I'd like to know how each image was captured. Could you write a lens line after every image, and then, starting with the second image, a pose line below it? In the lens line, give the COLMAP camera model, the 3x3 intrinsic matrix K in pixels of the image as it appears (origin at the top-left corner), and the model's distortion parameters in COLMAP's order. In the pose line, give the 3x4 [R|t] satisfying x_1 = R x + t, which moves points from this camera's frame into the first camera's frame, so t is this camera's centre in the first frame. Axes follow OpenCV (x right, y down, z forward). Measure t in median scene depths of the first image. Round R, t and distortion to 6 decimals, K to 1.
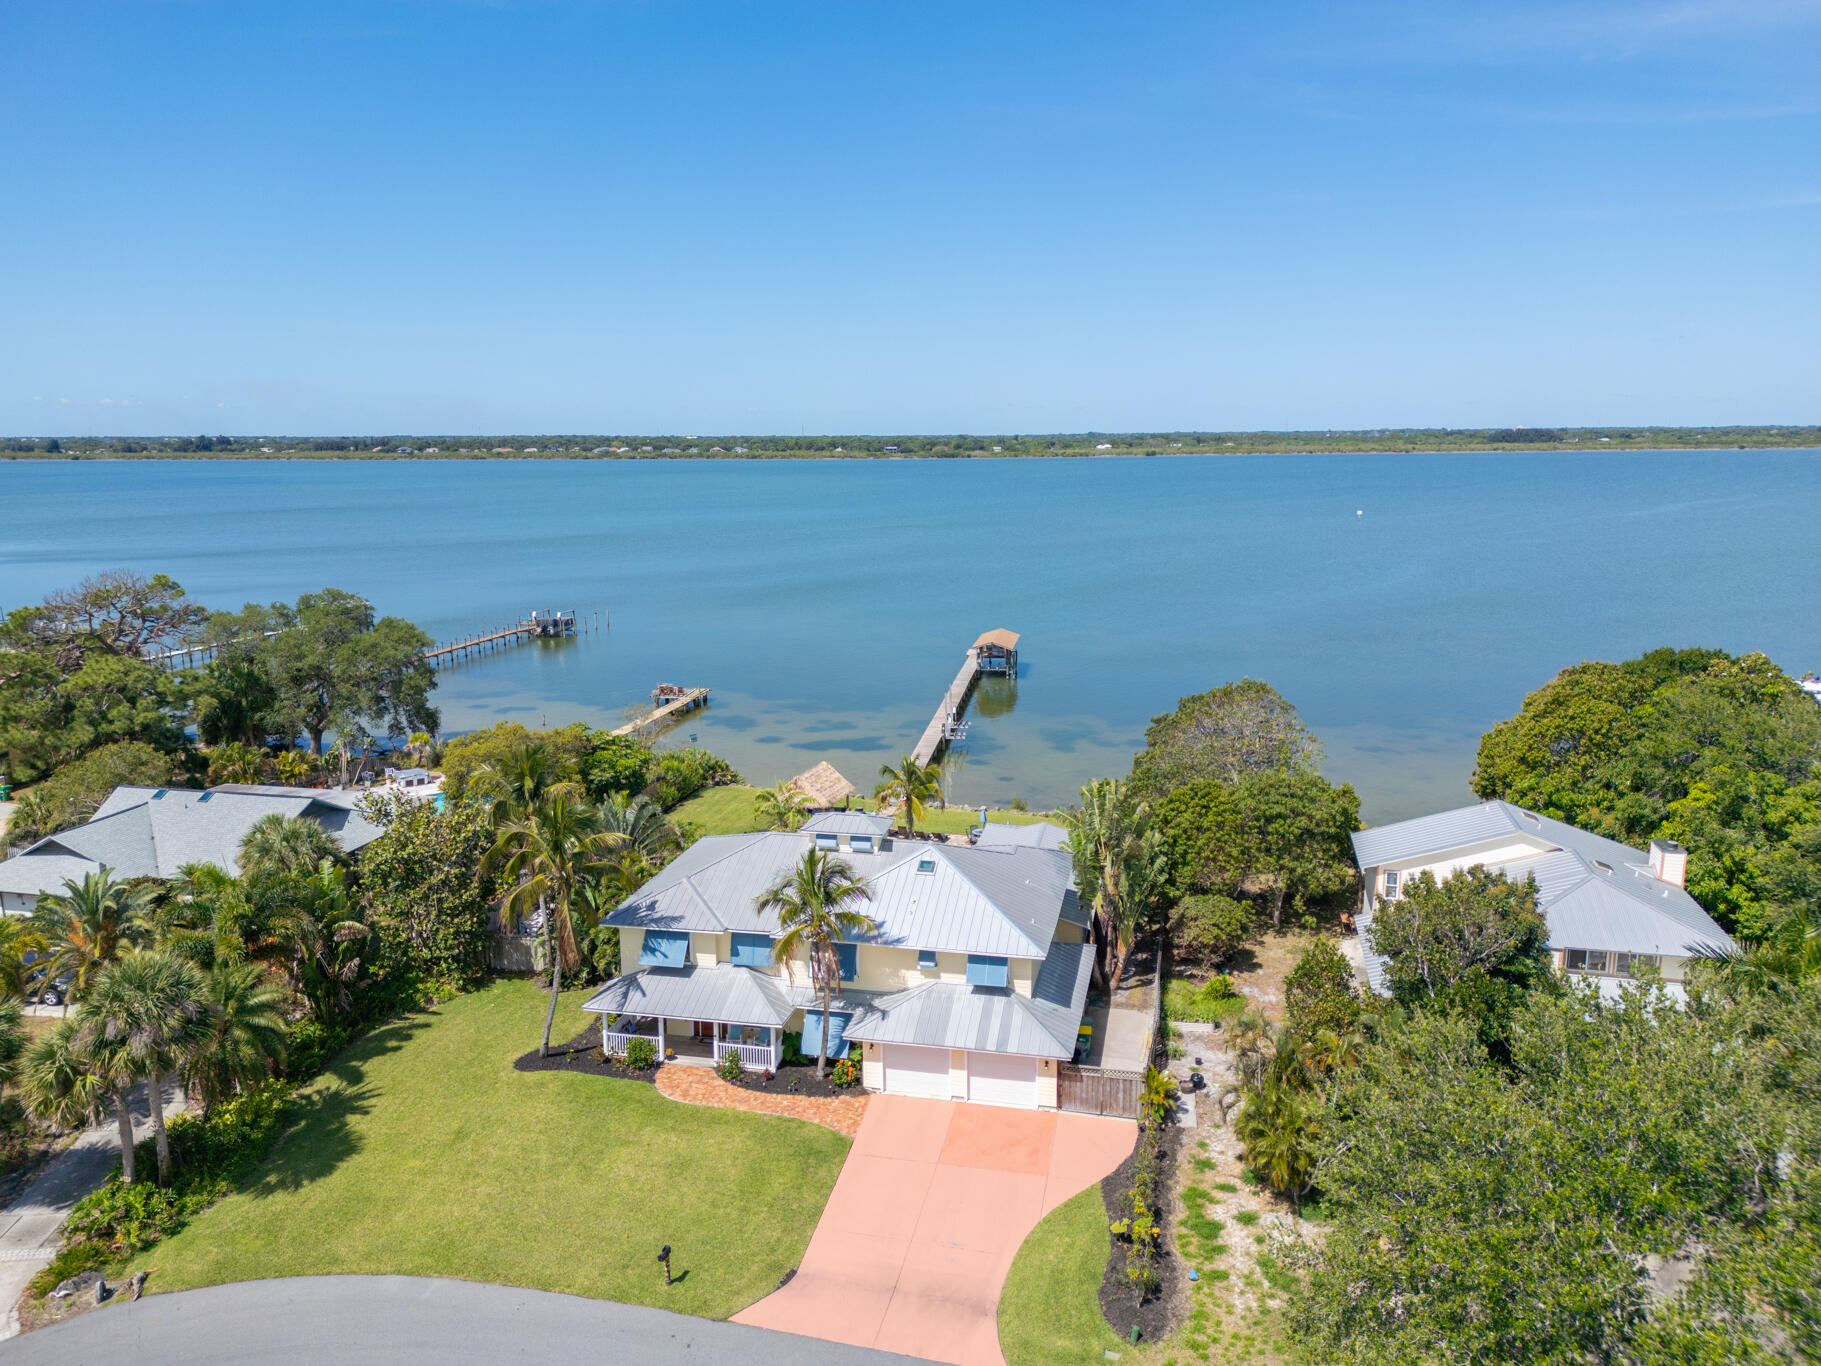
lens RADIAL K [[1273.0, 0, 913.8], [0, 1273.0, 679.6], [0, 0, 1]] dist [0.084634, -0.084738]
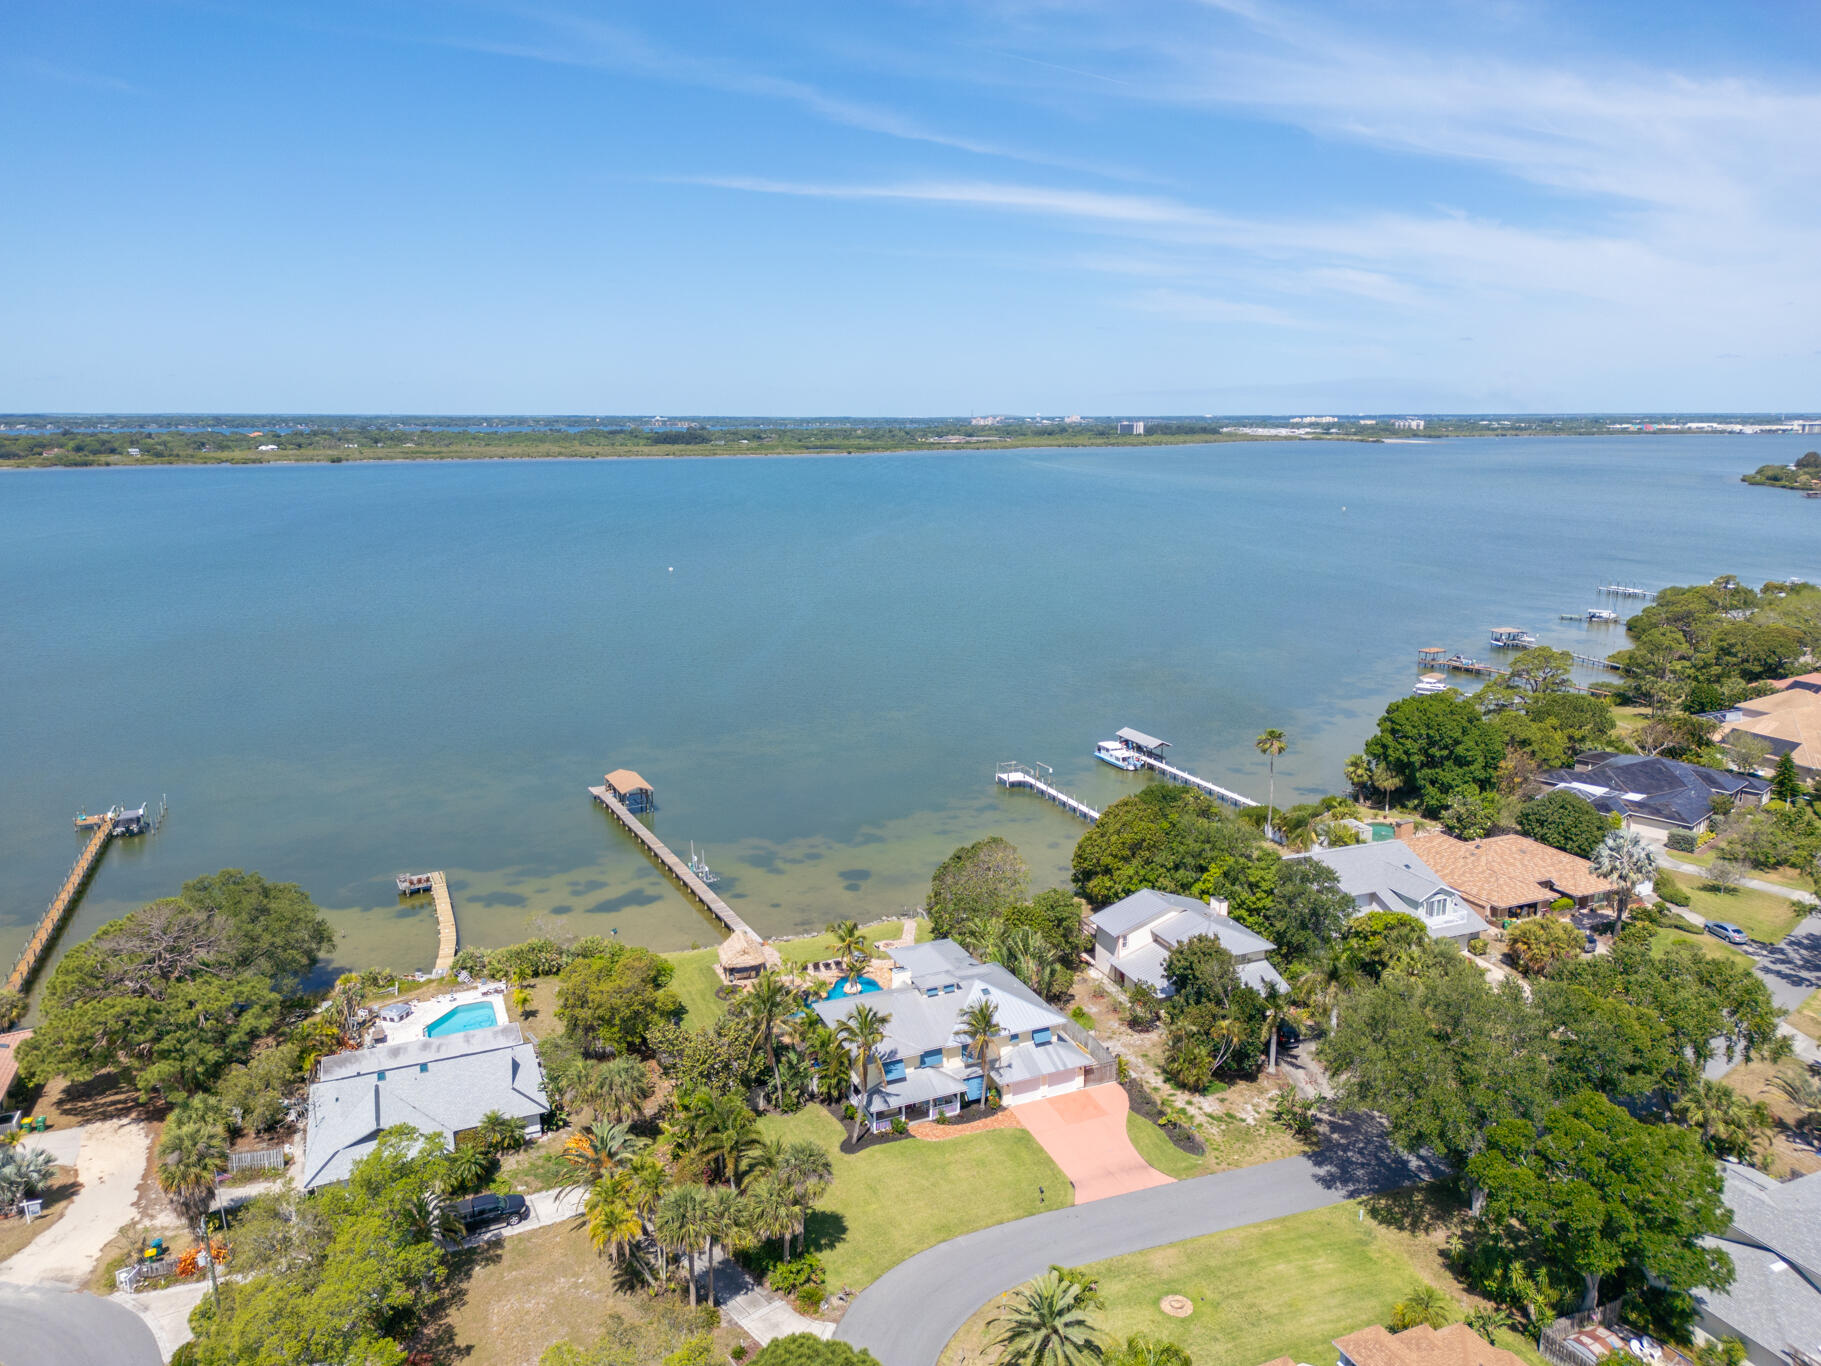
lens RADIAL K [[1272.7, 0, 910.5], [0, 1272.7, 683.0], [0, 0, 1]] dist [0.088430, -0.109017]
pose [[0.809883, -0.116402, 0.574927, -1.243079], [0.107712, 0.992959, 0.049307, -0.468254], [-0.576618, 0.021993, 0.816718, -0.608002]]
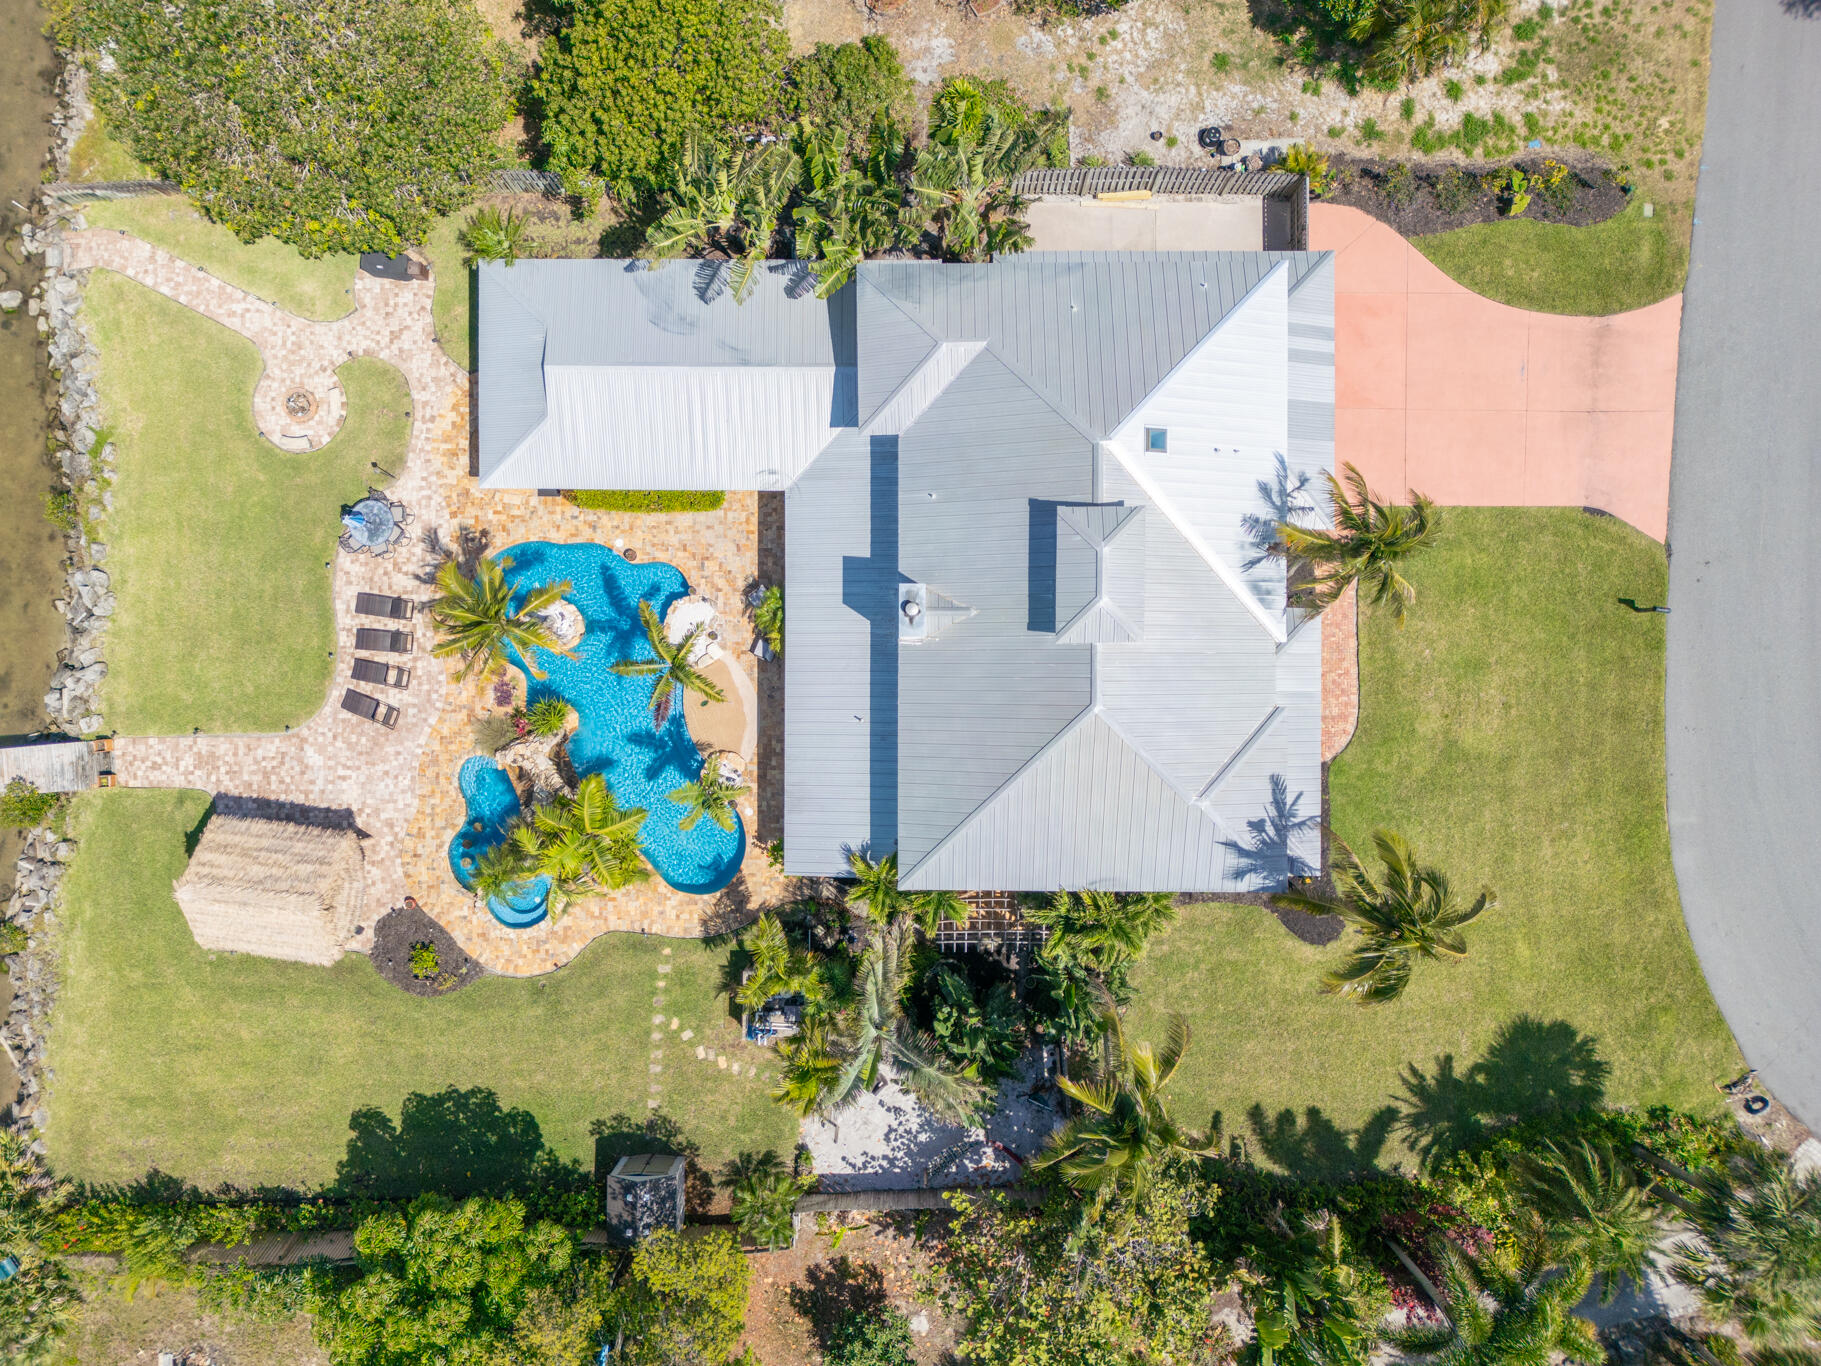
lens RADIAL K [[1273.0, 0, 913.8], [0, 1273.0, 679.6], [0, 0, 1]] dist [0.084634, -0.084738]
pose [[-0.215057, -0.976532, 0.011633, -0.097516], [0.186130, -0.029292, 0.982088, -0.565031], [-0.958700, 0.213371, 0.188062, 1.078139]]
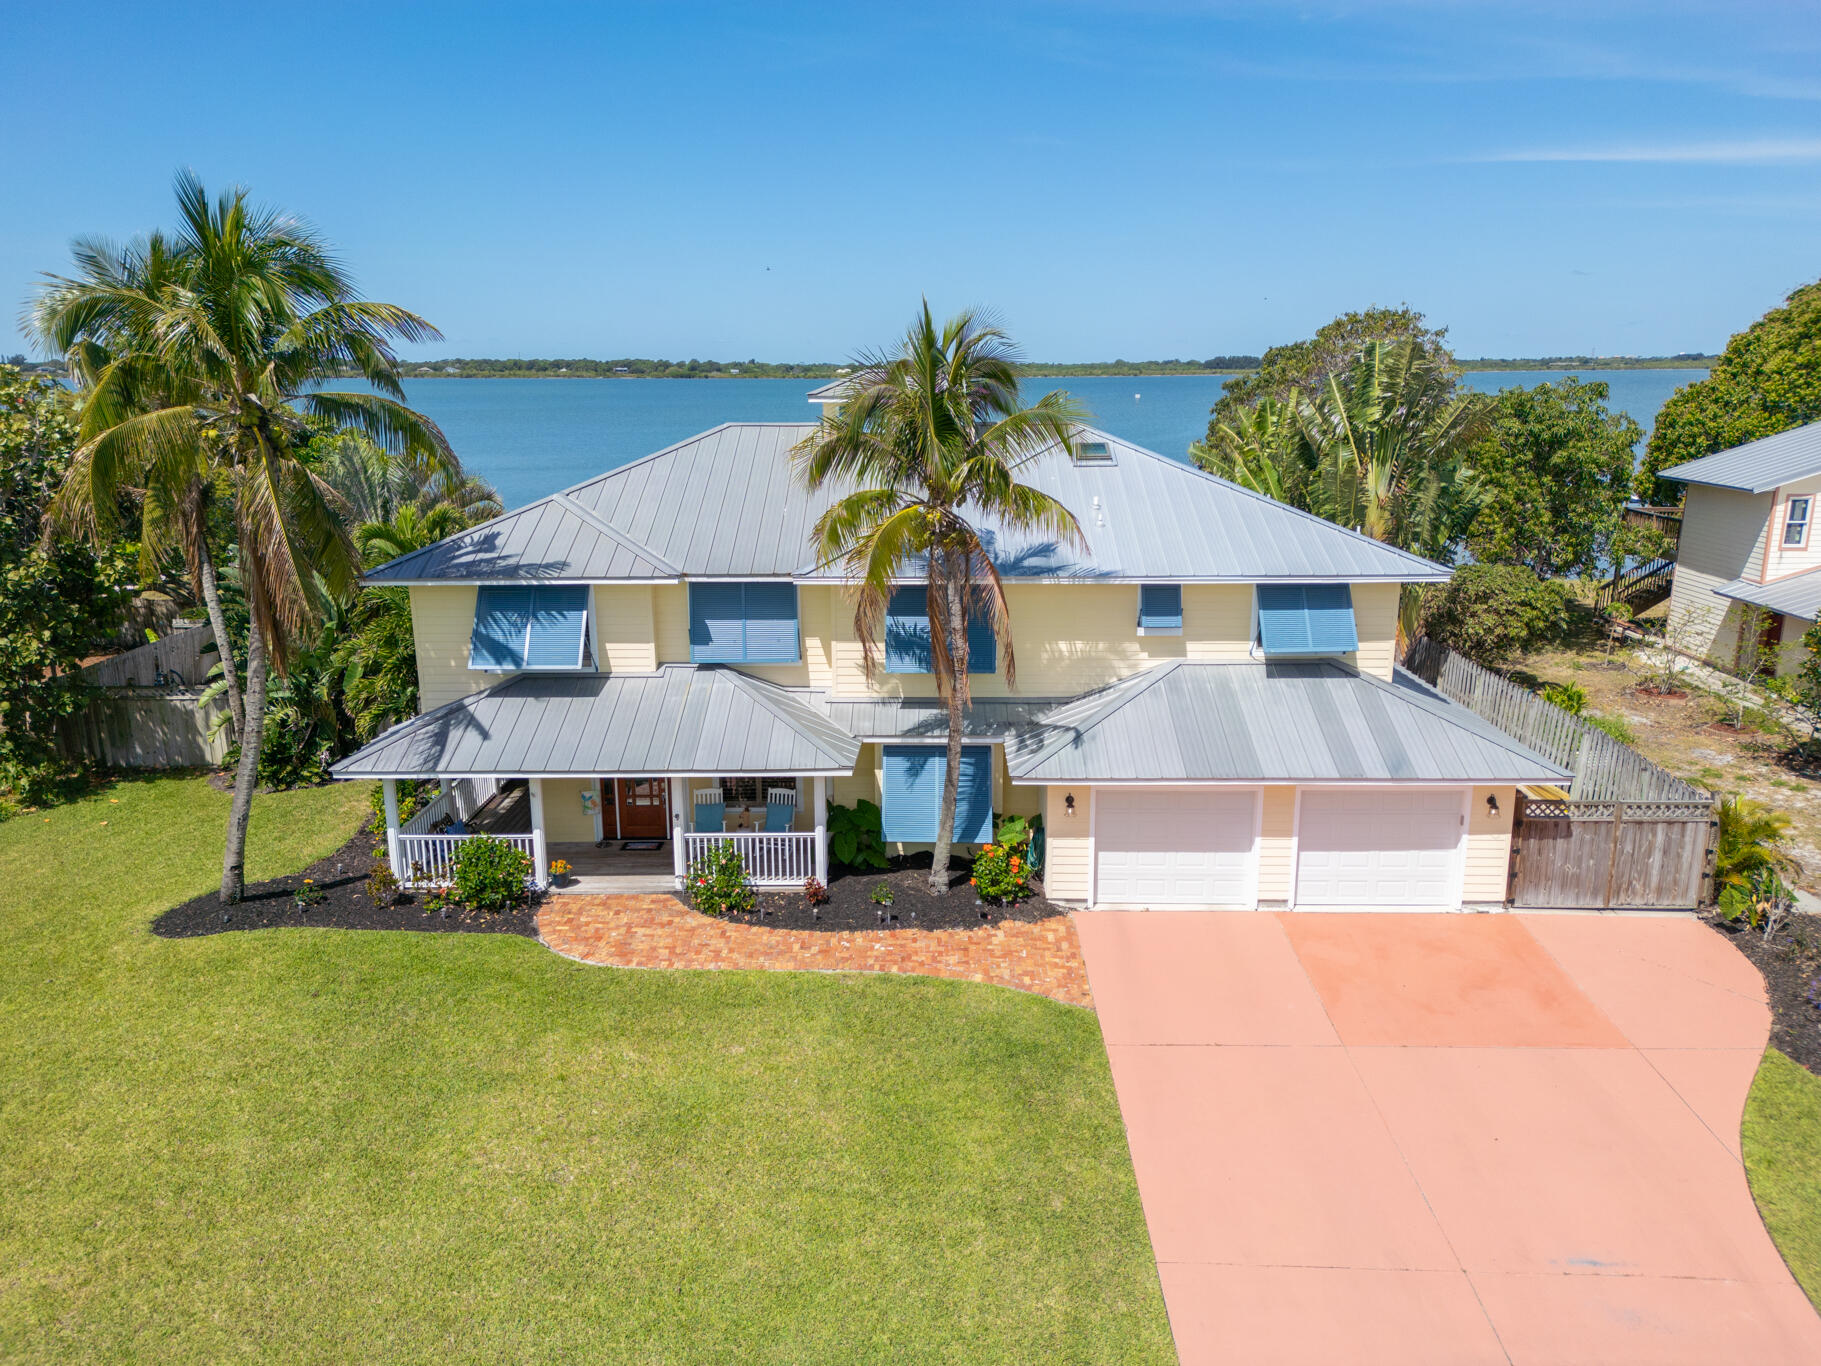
lens RADIAL K [[1273.0, 0, 913.8], [0, 1273.0, 679.6], [0, 0, 1]] dist [0.084634, -0.084738]
pose [[0.979372, -0.046135, 0.196727, -0.159406], [0.036156, 0.997885, 0.054018, 0.213892], [-0.198803, -0.045790, 0.978969, 0.579092]]
